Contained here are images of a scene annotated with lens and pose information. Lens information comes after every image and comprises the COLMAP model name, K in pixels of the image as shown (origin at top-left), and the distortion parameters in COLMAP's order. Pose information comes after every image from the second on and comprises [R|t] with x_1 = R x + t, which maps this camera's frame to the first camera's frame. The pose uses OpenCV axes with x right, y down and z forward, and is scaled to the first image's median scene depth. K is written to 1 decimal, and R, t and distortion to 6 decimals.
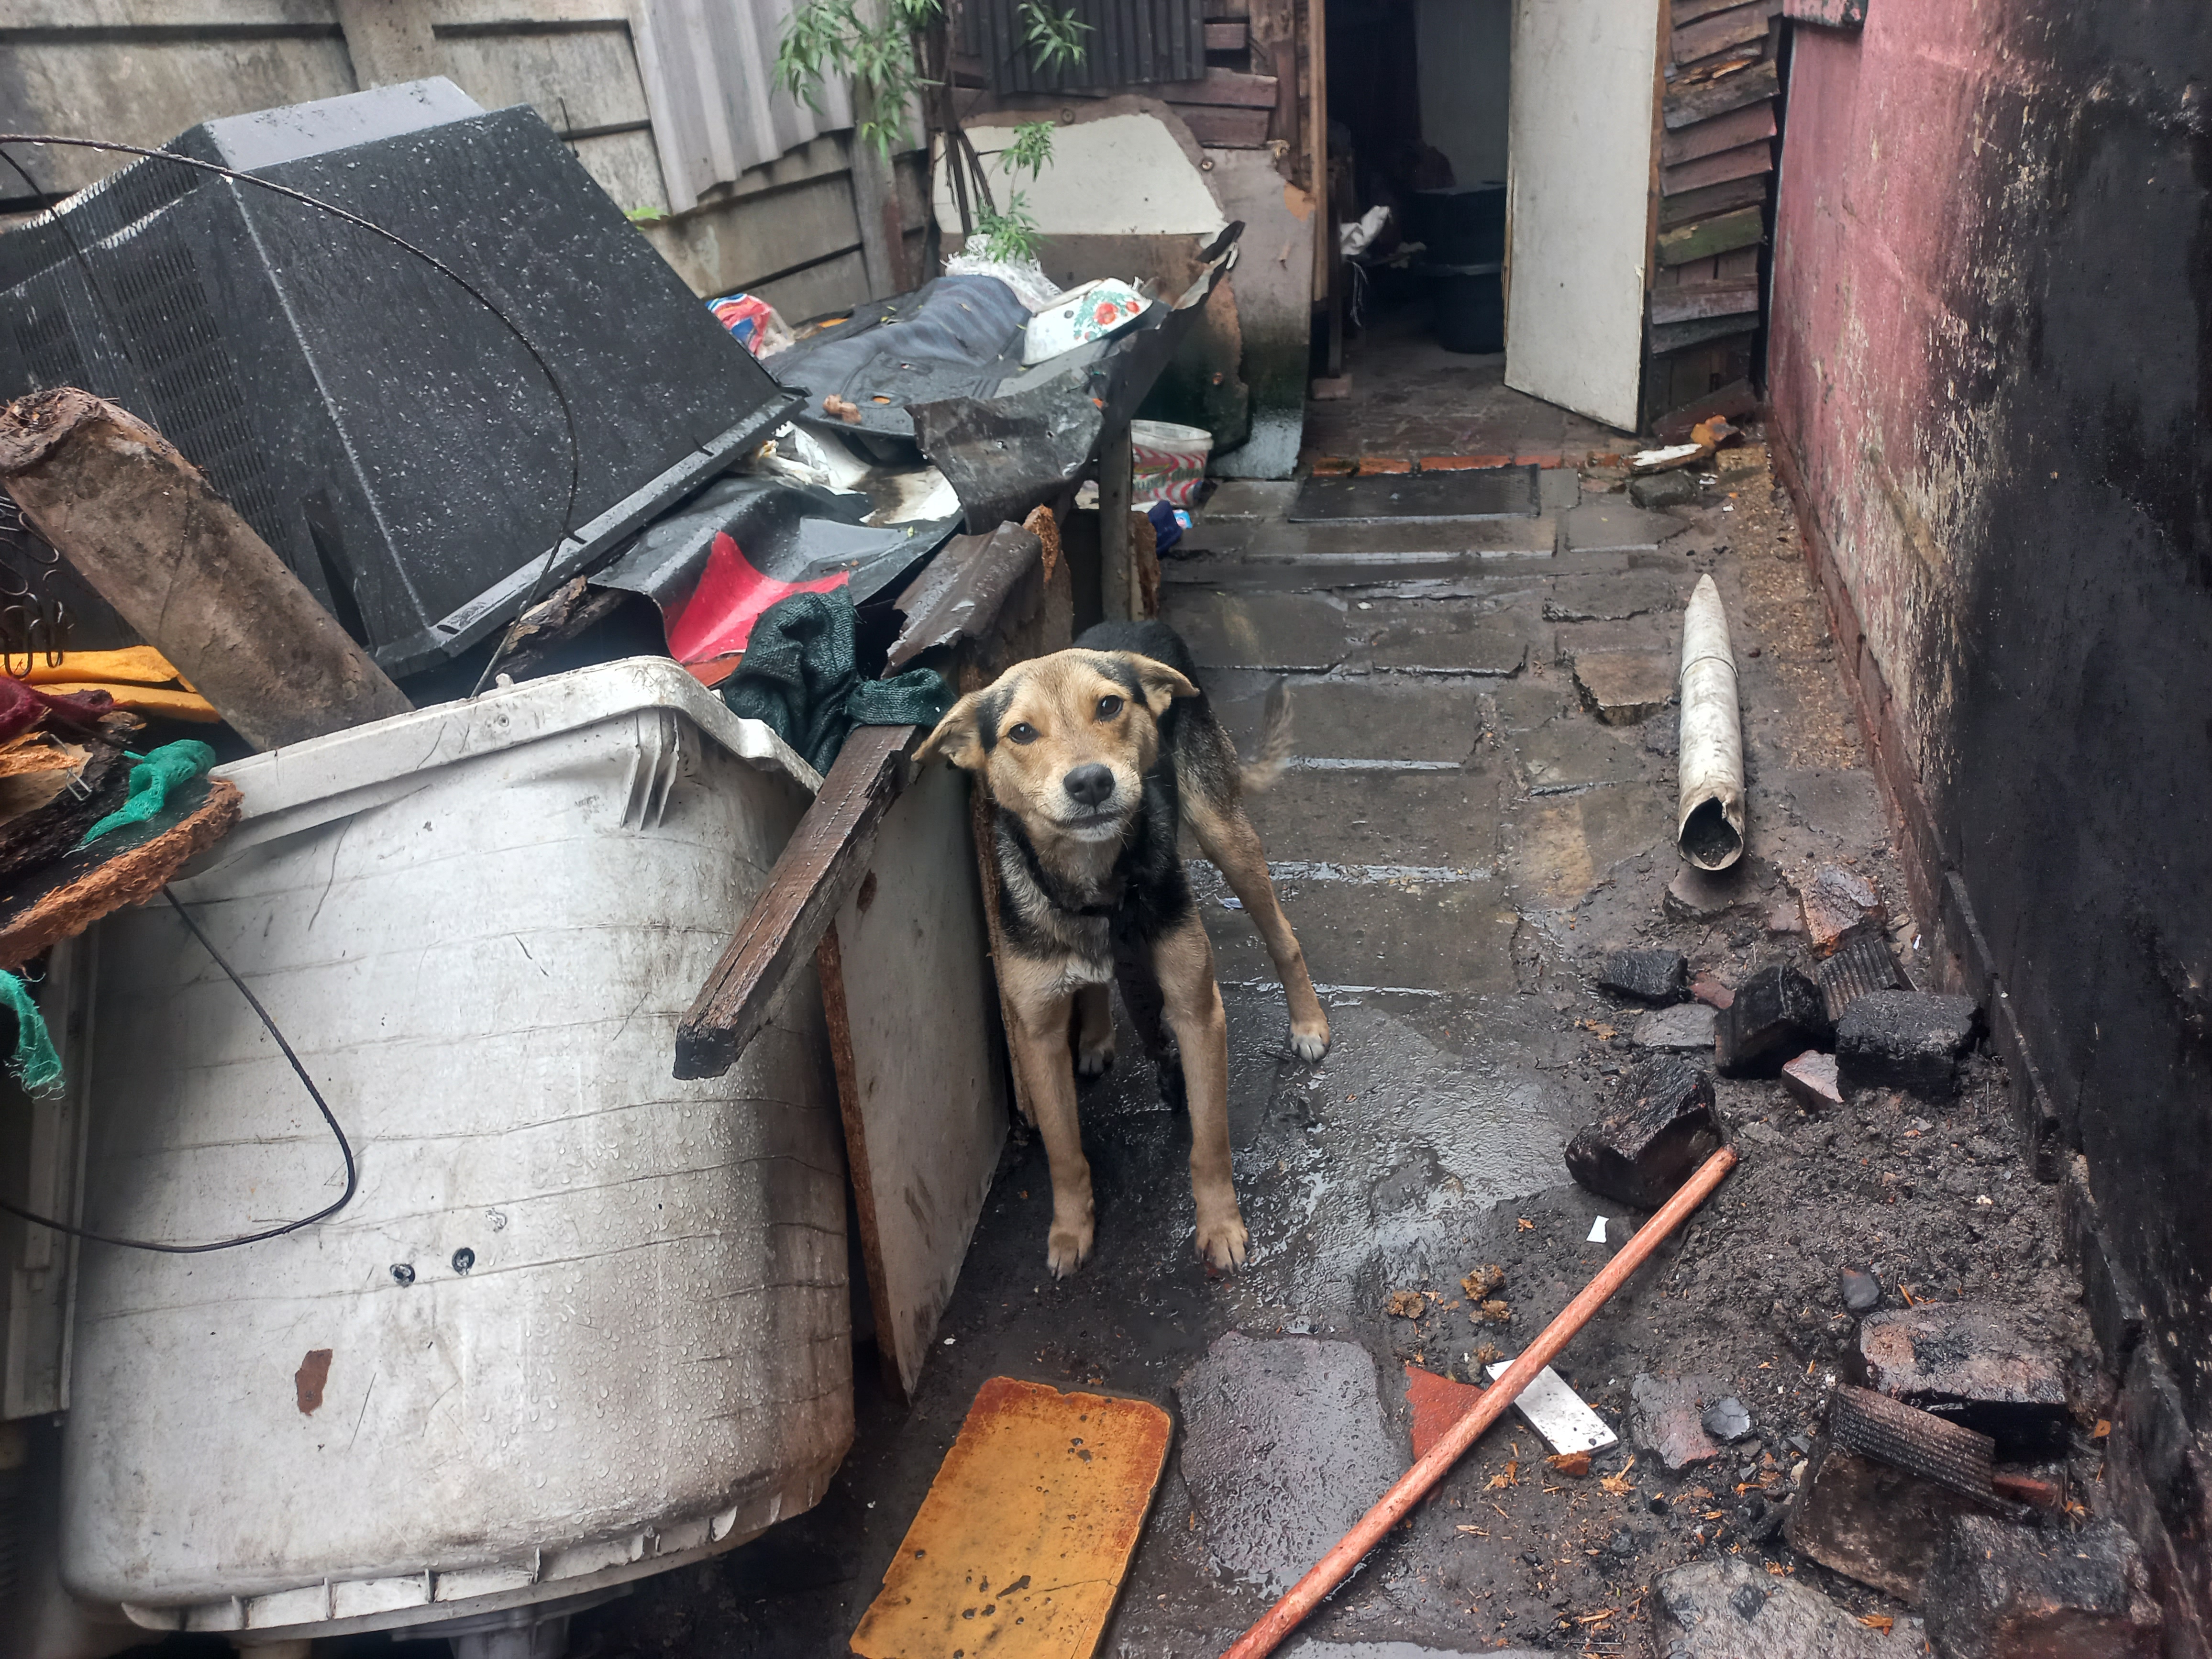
lens RADIAL K [[1631.9, 0, 1100.9], [0, 1631.9, 823.0], [0, 0, 1]] dist [0.035958, -0.020375]
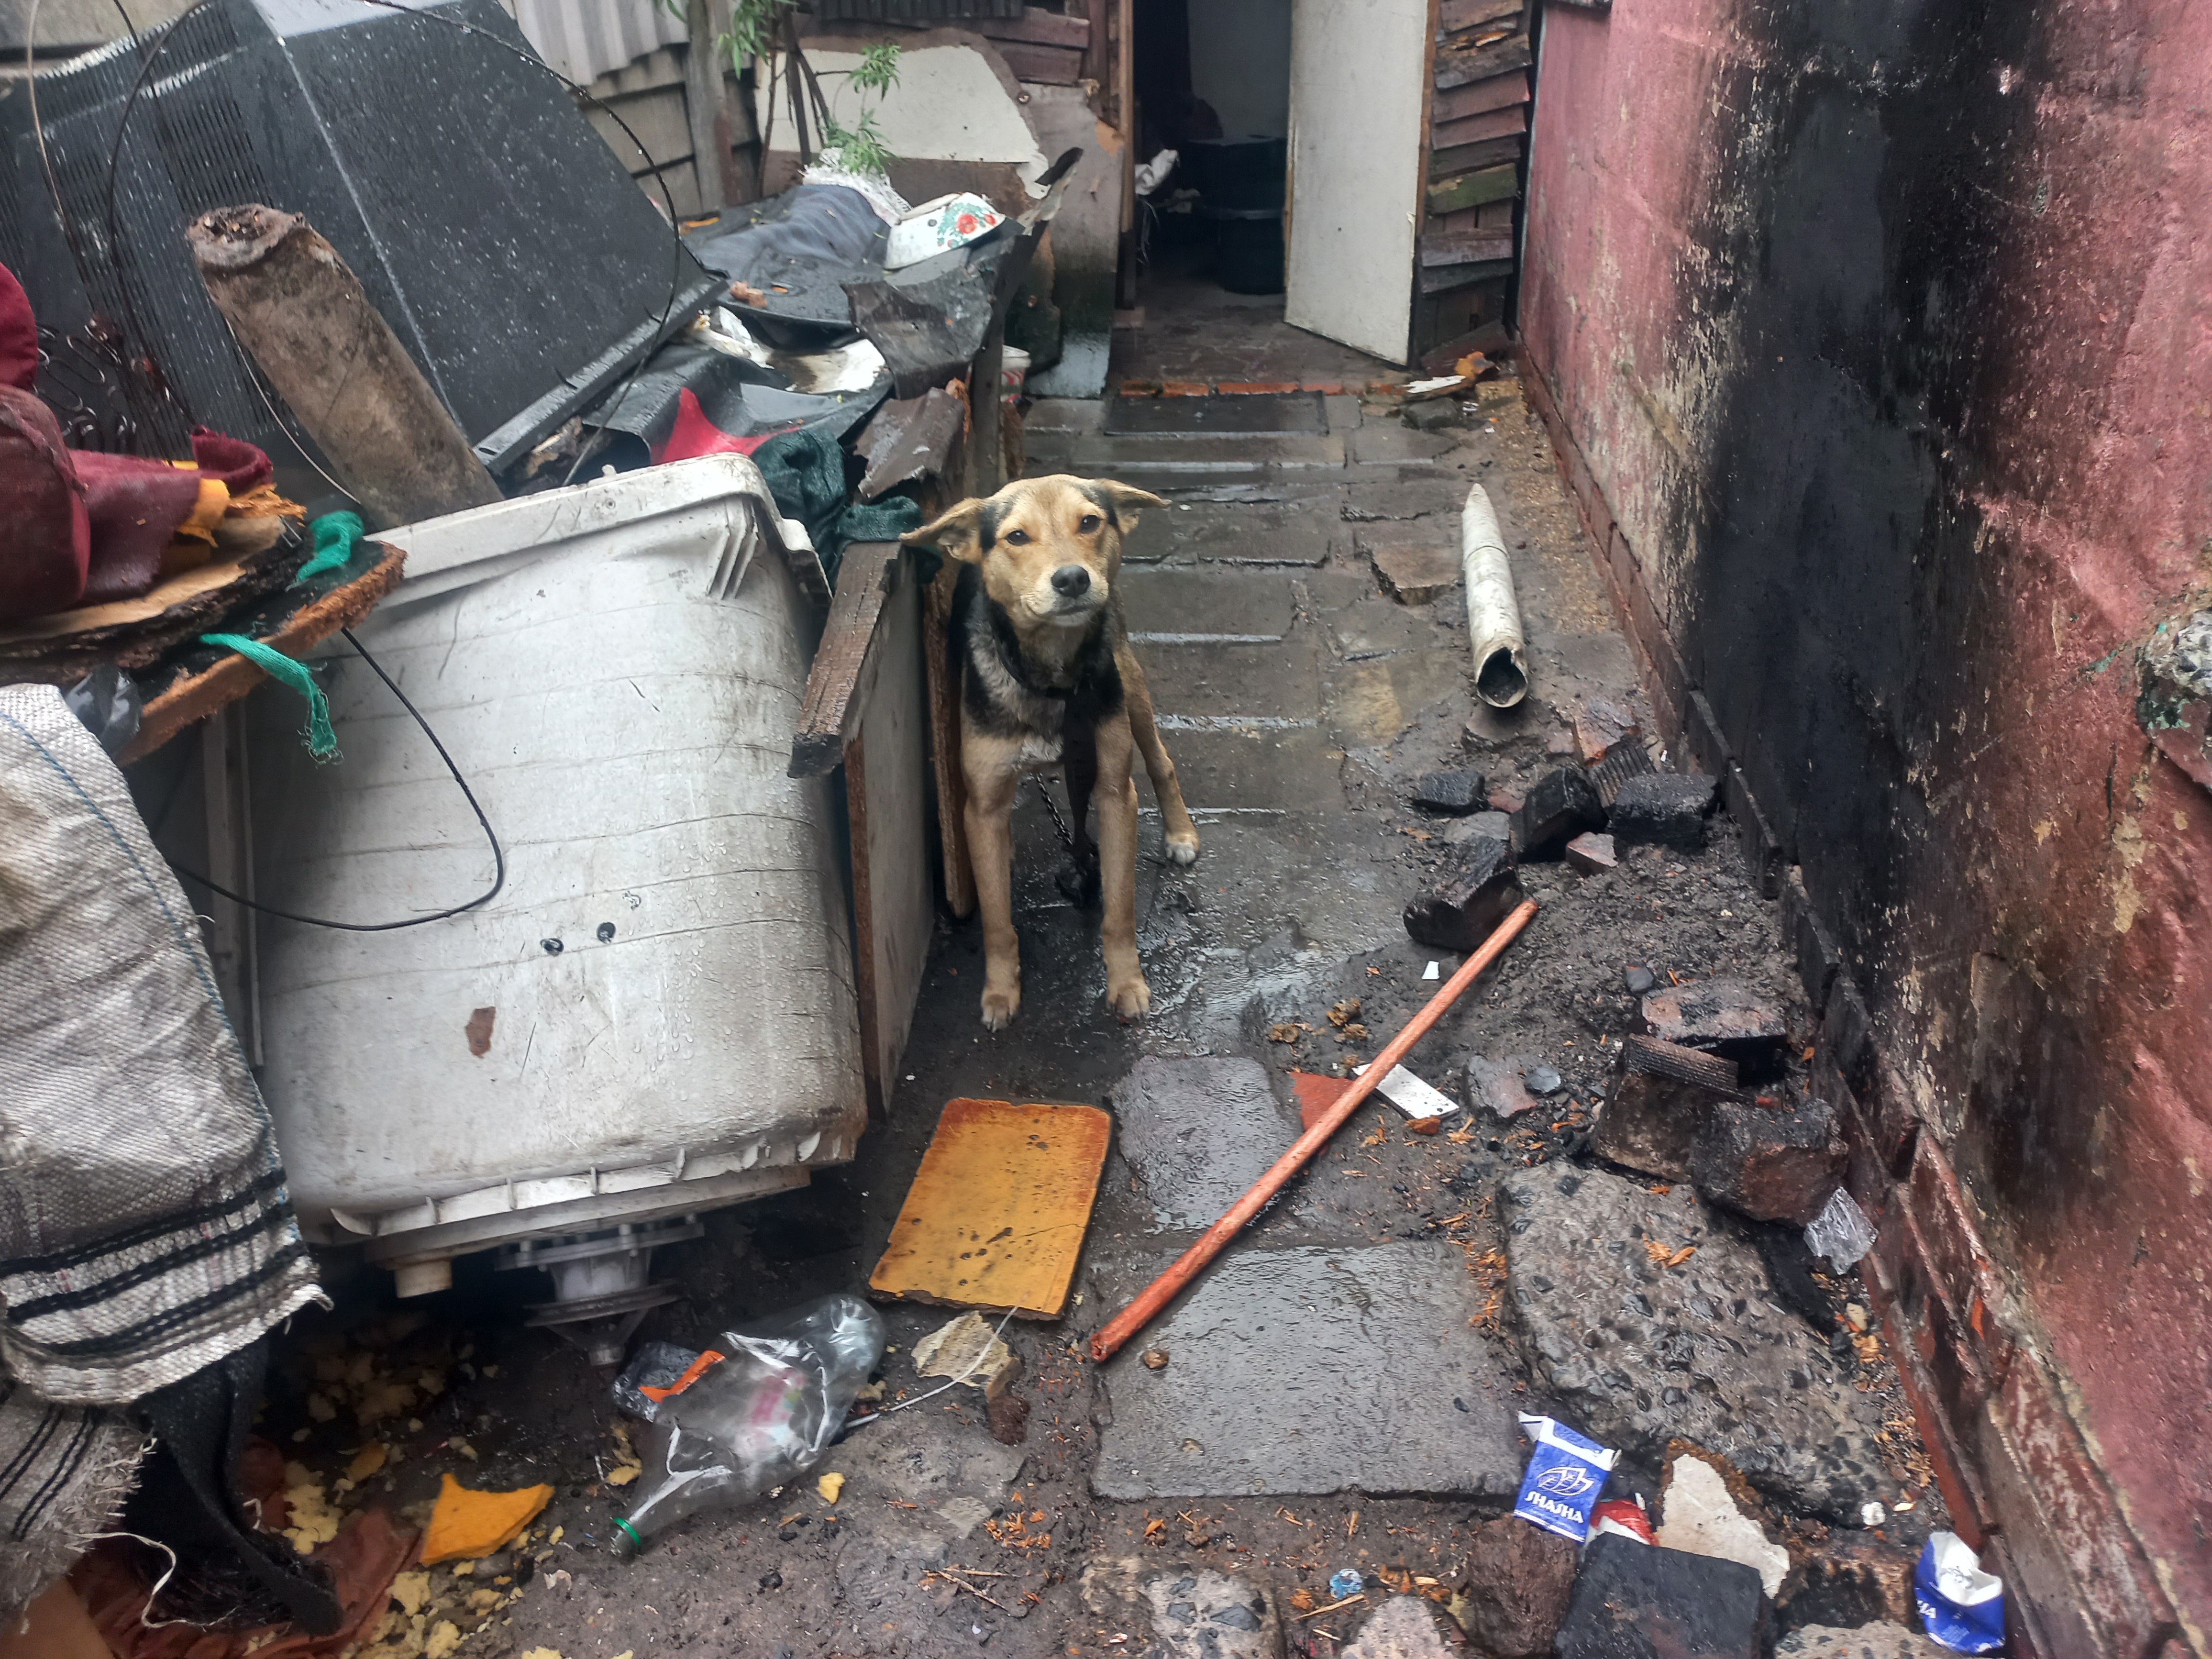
lens RADIAL K [[1590.1, 0, 1114.8], [0, 1590.1, 813.1], [0, 0, 1]] dist [0.034290, -0.029801]
pose [[0.988003, -0.011165, 0.154028, -0.123078], [0.006045, 0.999415, 0.033669, 0.088093], [-0.154314, -0.032334, 0.987493, -0.158436]]
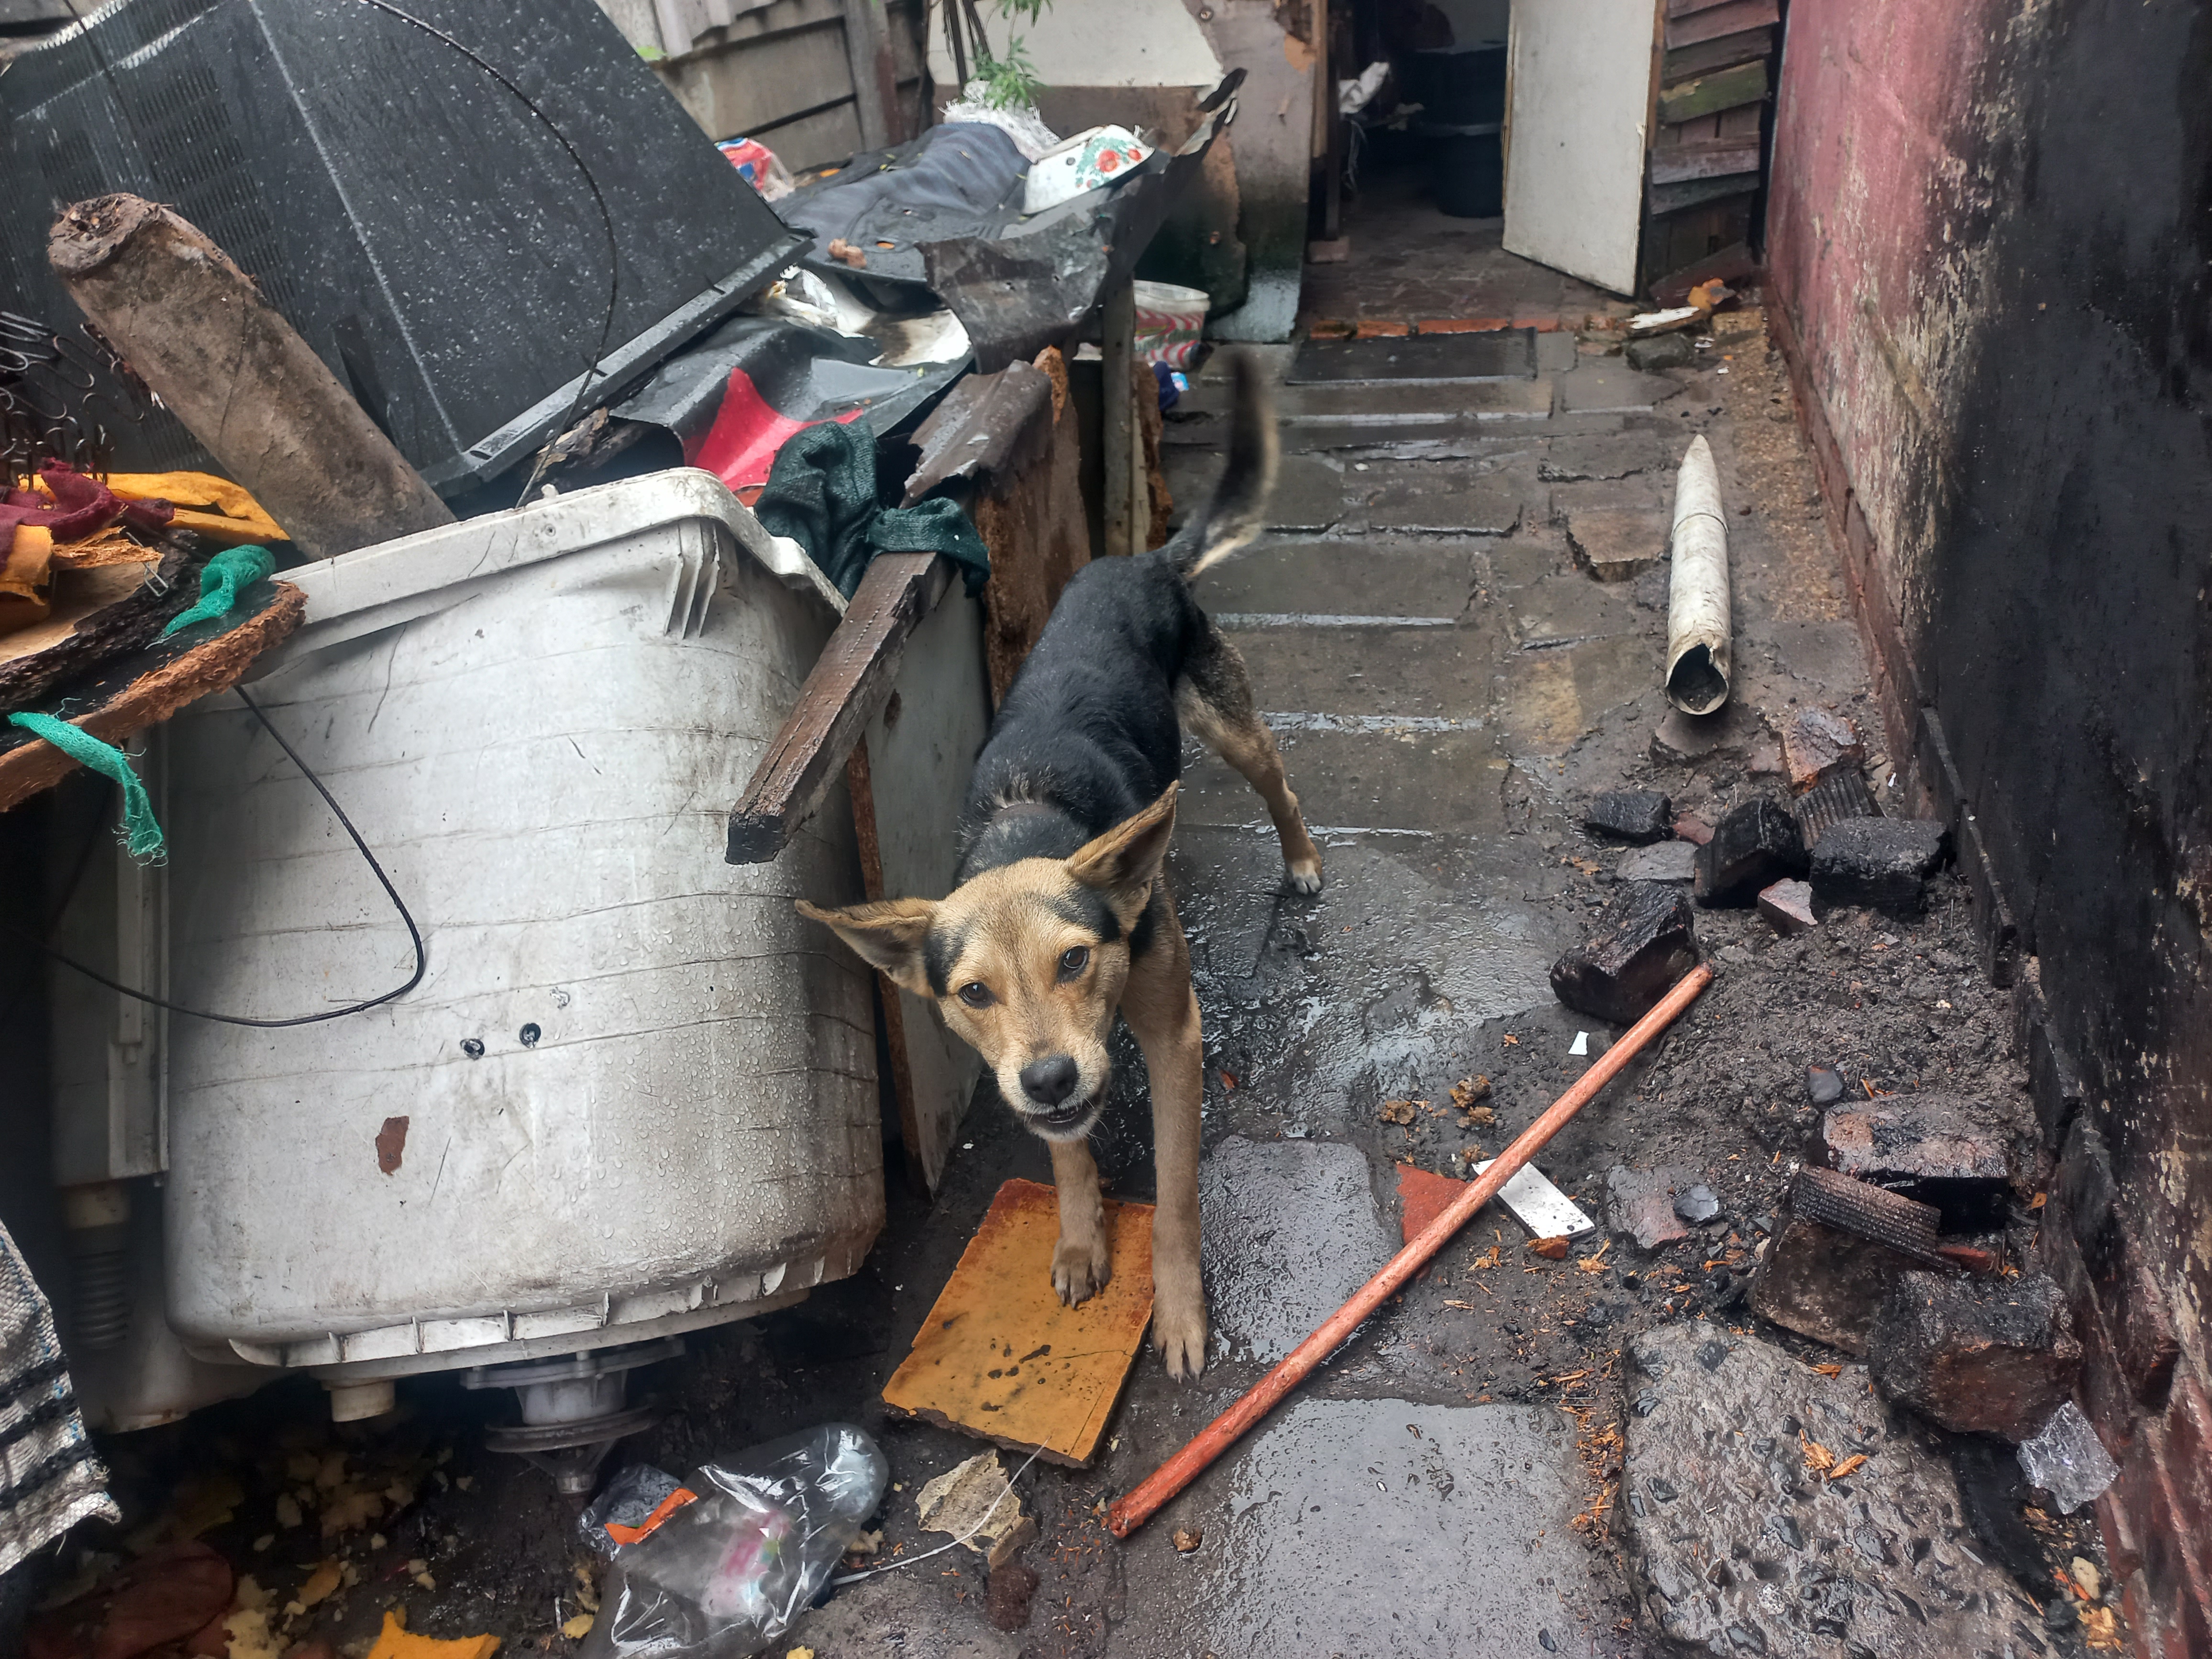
lens RADIAL K [[1630.8, 0, 1106.0], [0, 1630.8, 829.5], [0, 0, 1]] dist [0.012111, 0.012417]
pose [[0.999930, 0.001924, 0.011706, -0.016014], [-0.002806, 0.997120, 0.075791, 0.032425], [-0.011527, -0.075819, 0.997055, -0.036345]]
